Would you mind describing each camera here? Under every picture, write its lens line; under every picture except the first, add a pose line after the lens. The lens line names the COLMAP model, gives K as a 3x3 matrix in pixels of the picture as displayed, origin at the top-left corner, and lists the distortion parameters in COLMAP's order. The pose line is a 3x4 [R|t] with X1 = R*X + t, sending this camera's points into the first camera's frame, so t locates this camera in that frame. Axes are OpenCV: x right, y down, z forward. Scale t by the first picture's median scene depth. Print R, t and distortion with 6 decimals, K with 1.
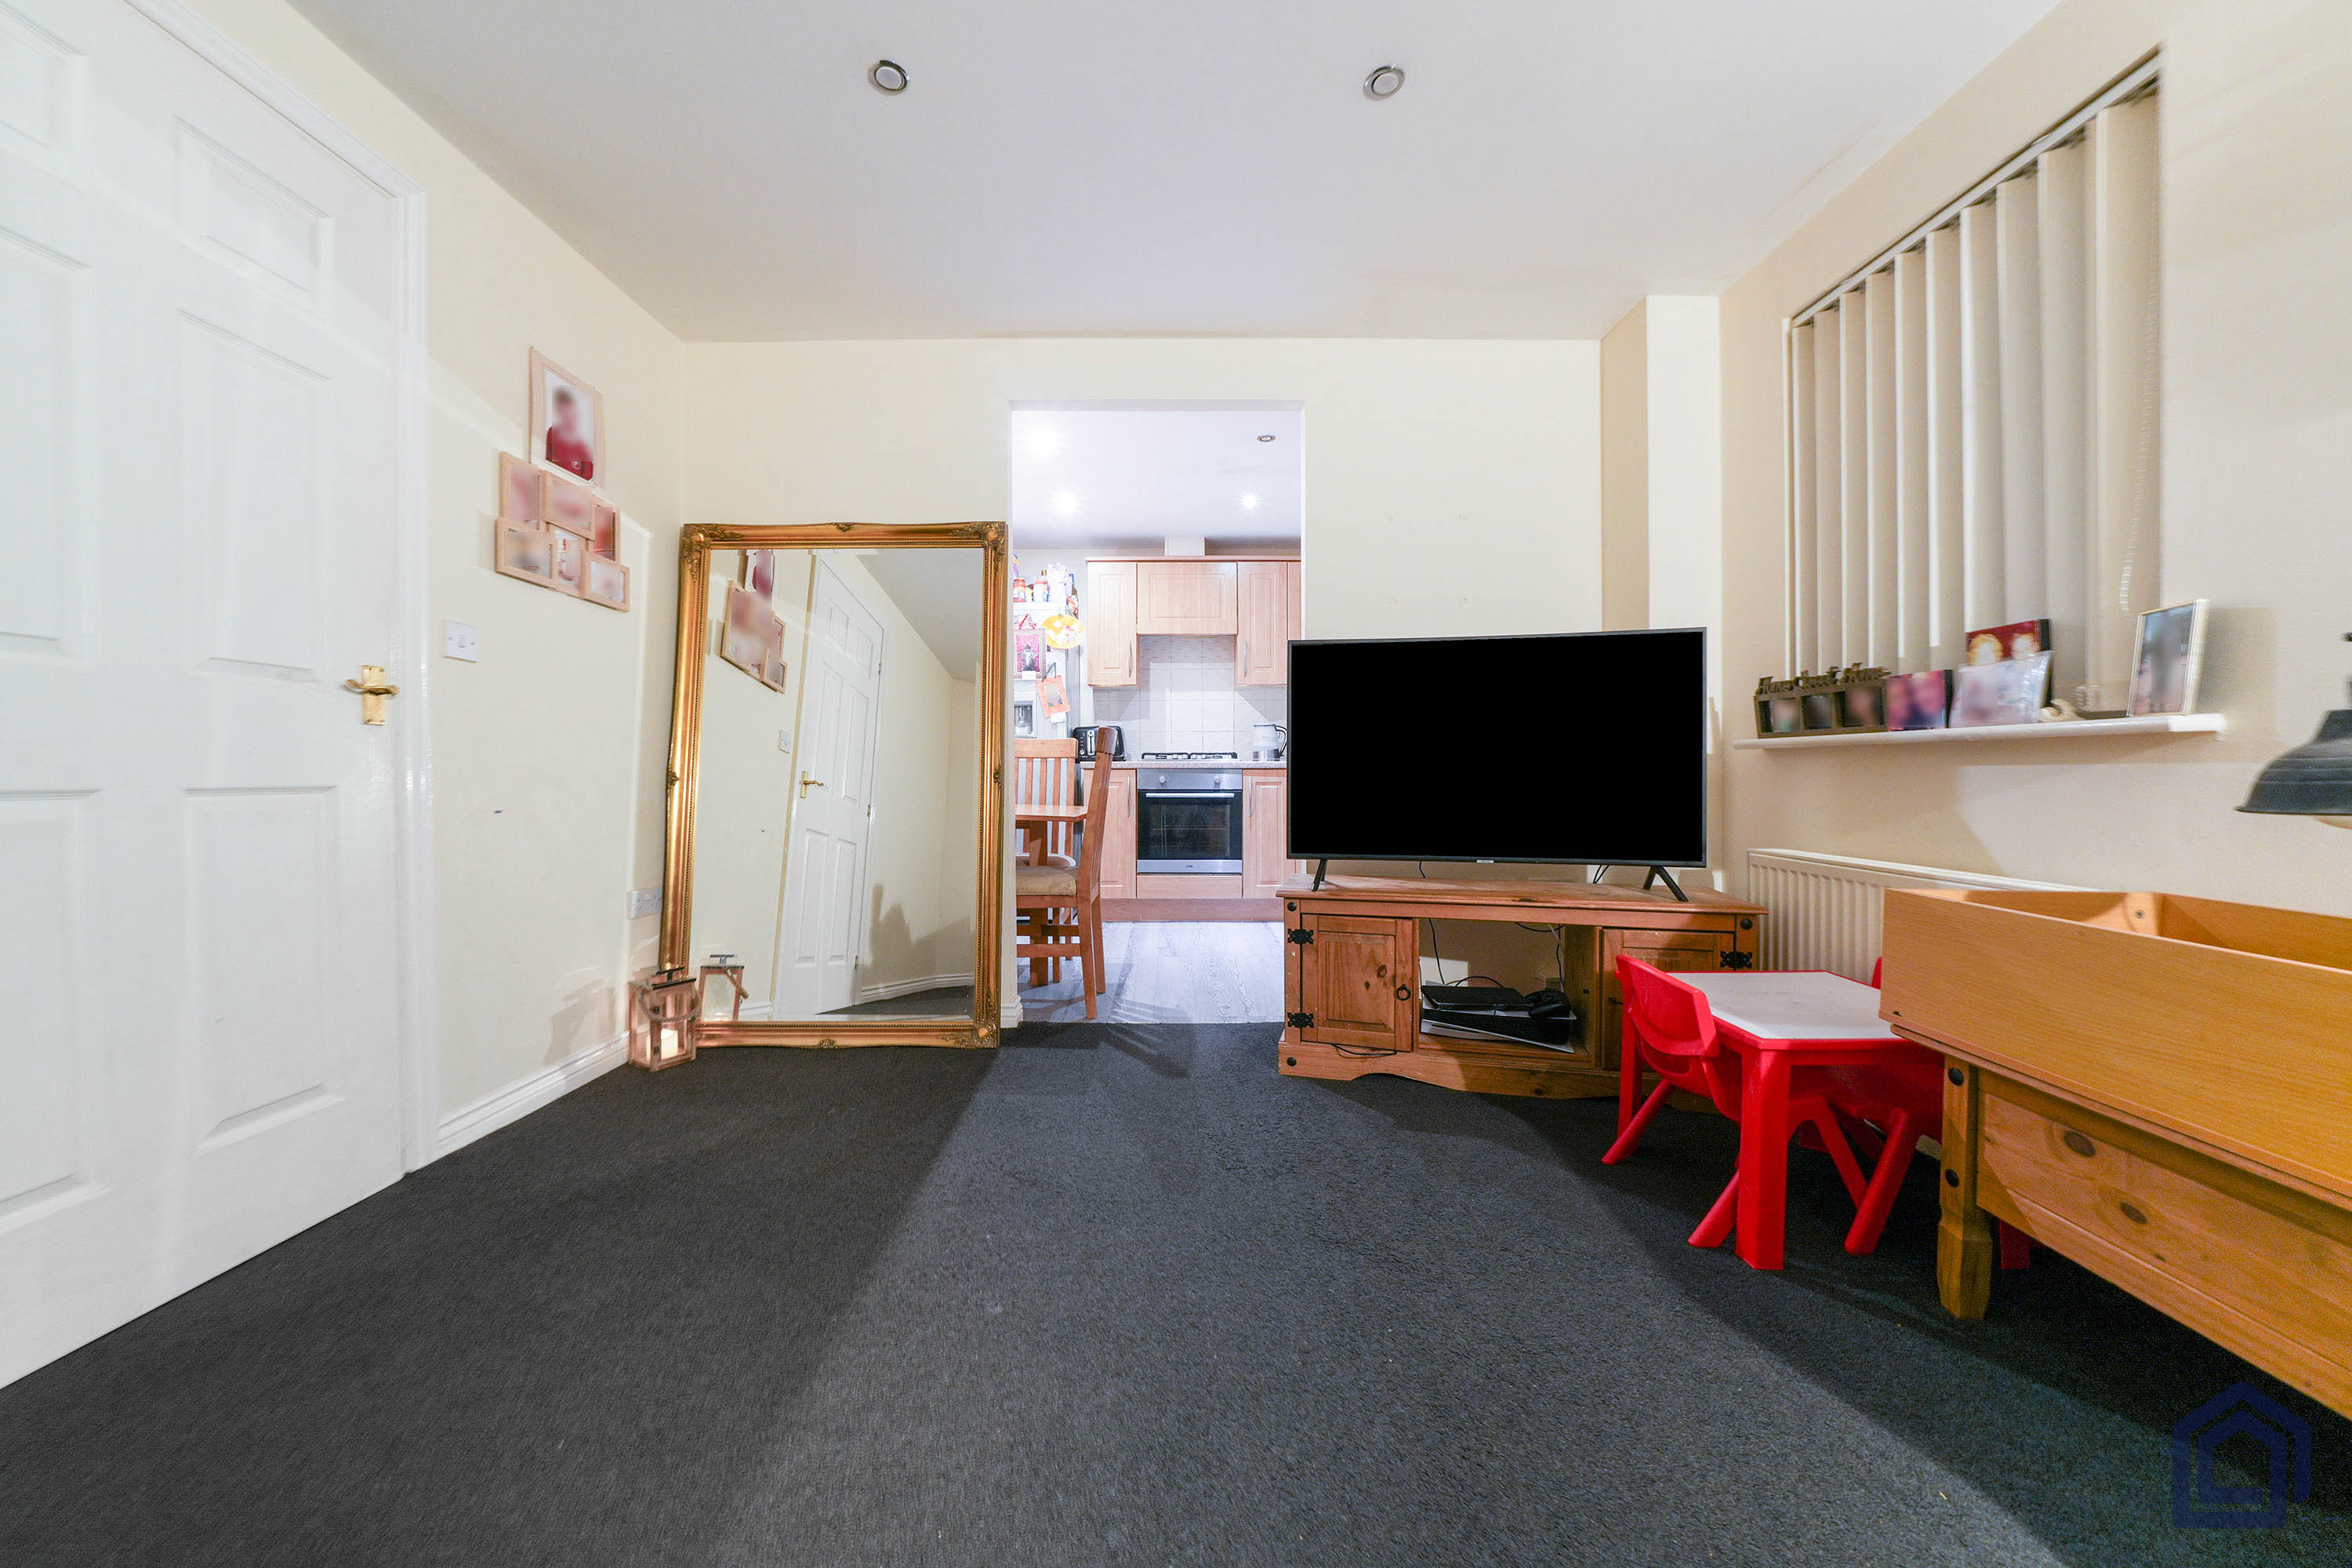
lens RADIAL K [[832.1, 0, 1168.4], [0, 832.1, 781.5], [0, 0, 1]] dist [-0.009961, 0.000834]
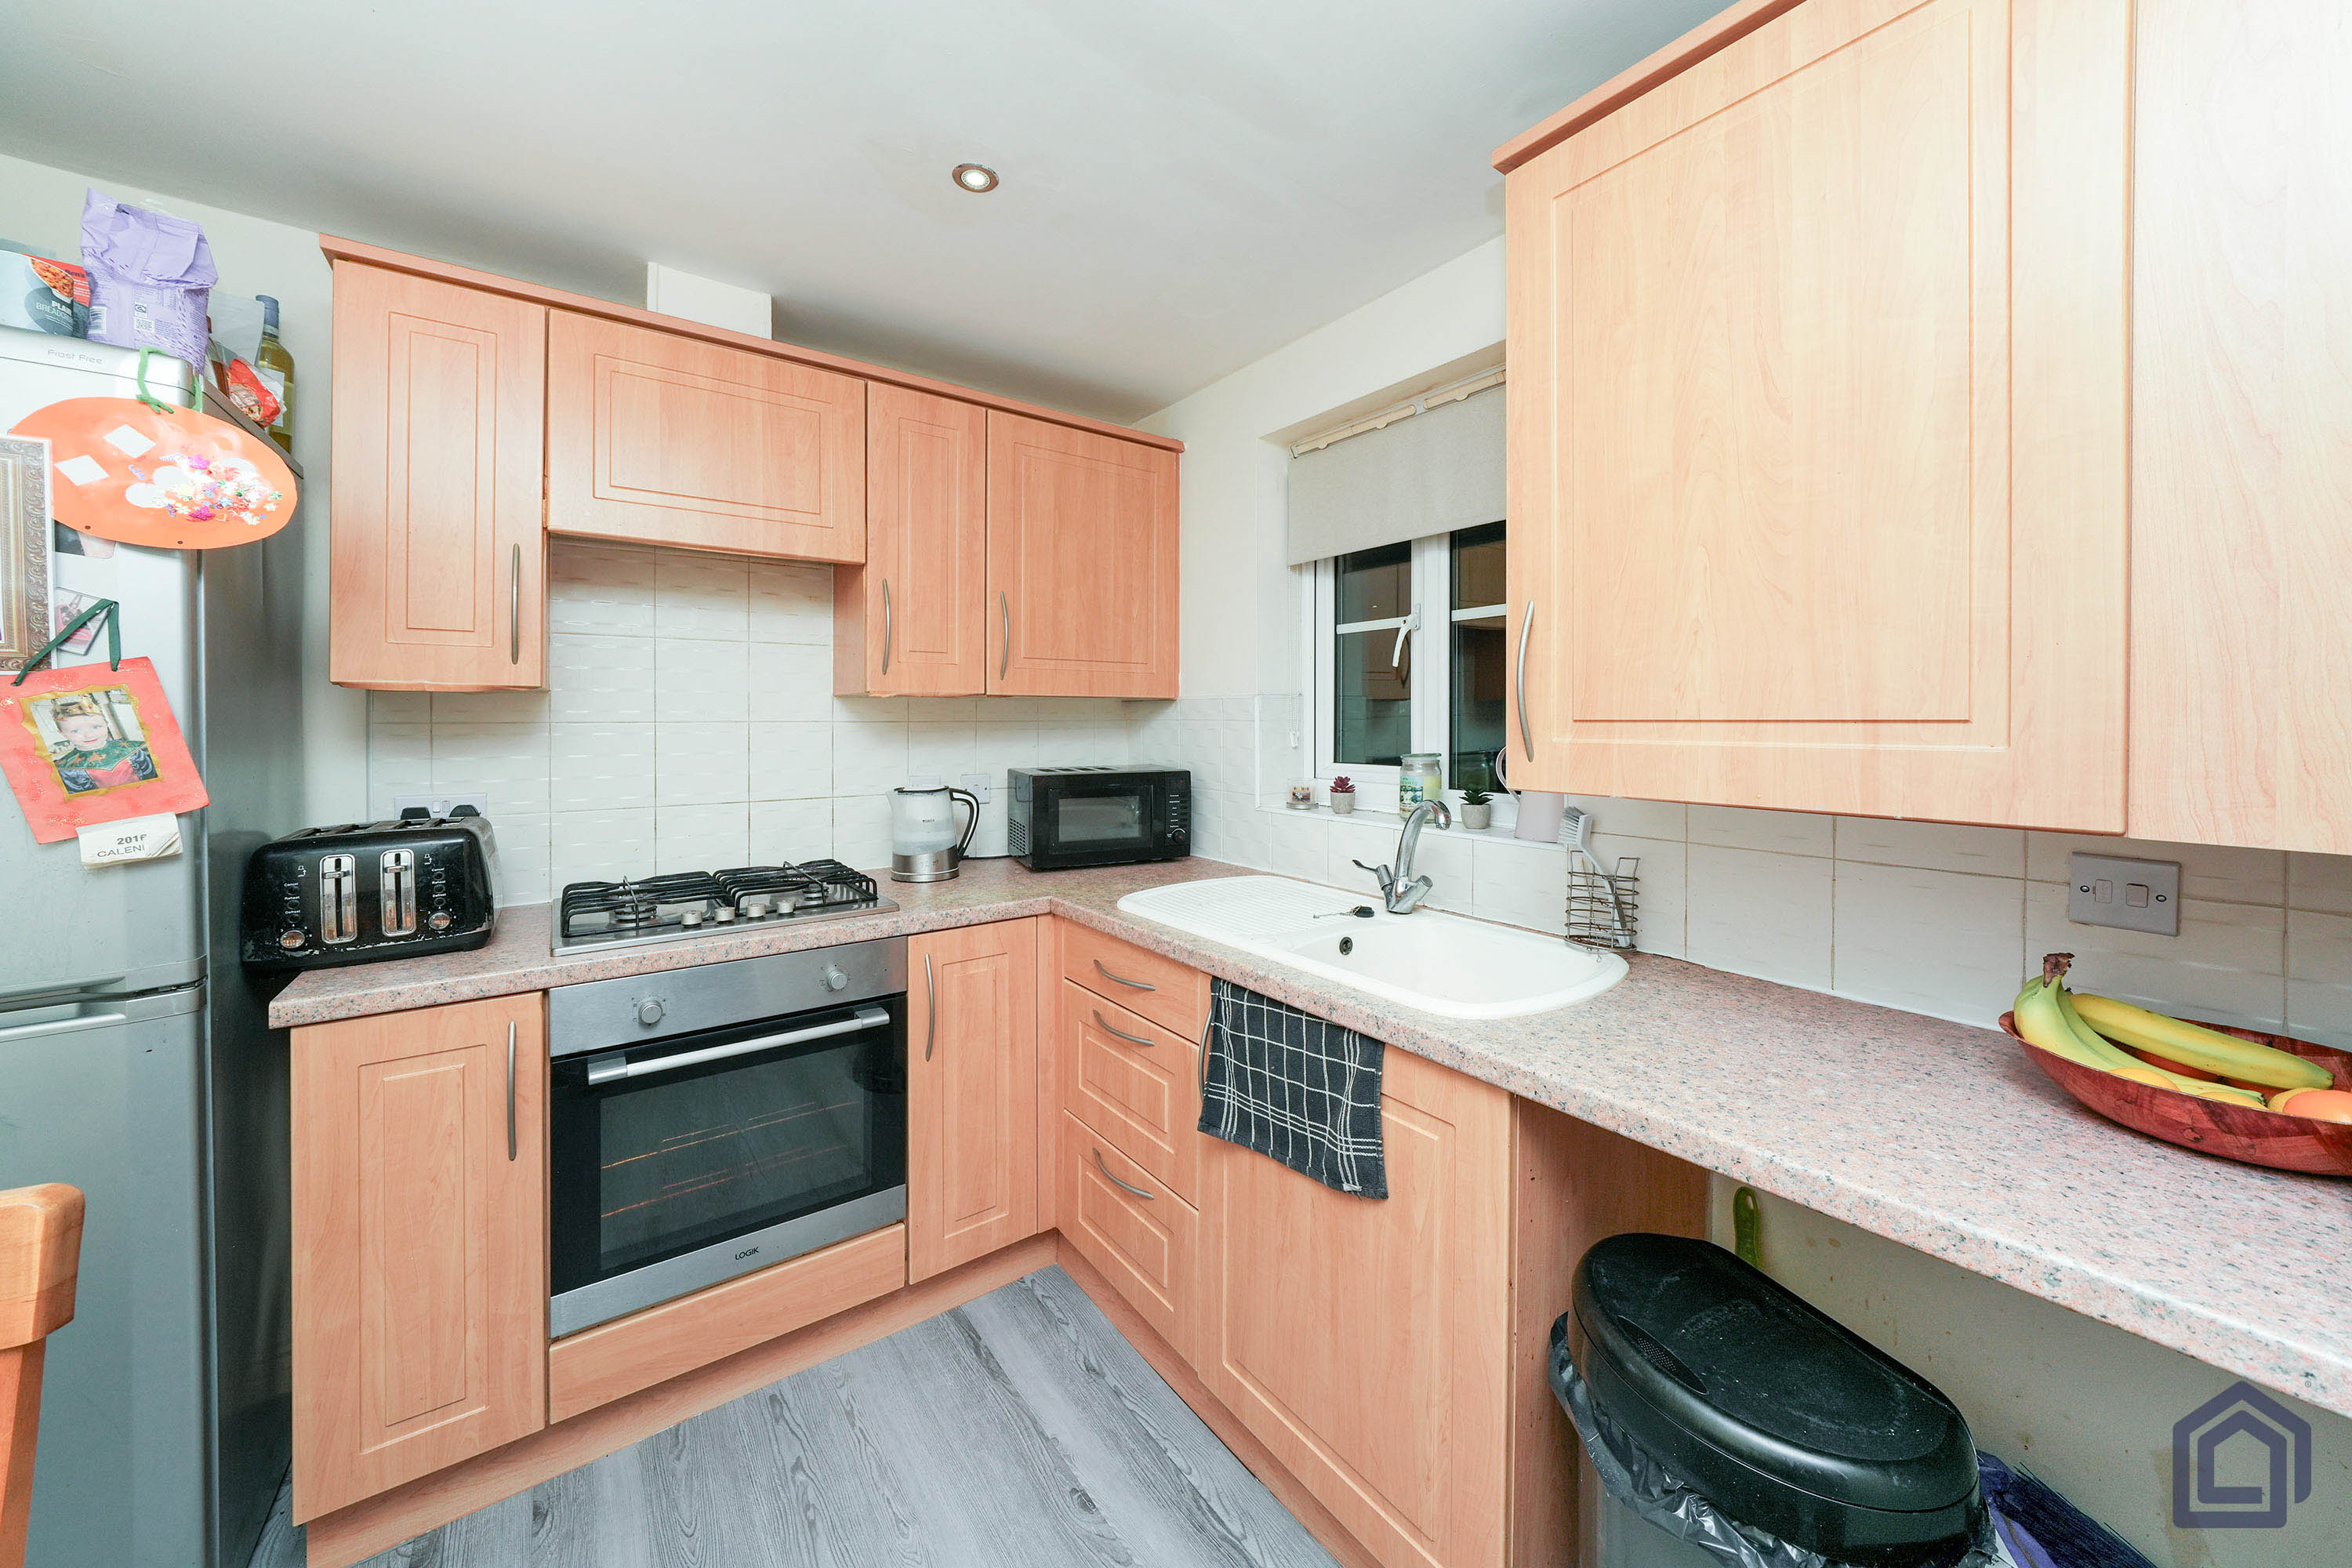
lens RADIAL K [[832.1, 0, 1170.2], [0, 832.1, 709.3], [0, 0, 1]] dist [-0.009961, 0.000834]
pose [[0.815434, 0.005417, 0.578825, -0.056267], [0.011052, 0.999628, -0.024925, -0.211214], [-0.578745, 0.026722, 0.815071, 1.310641]]
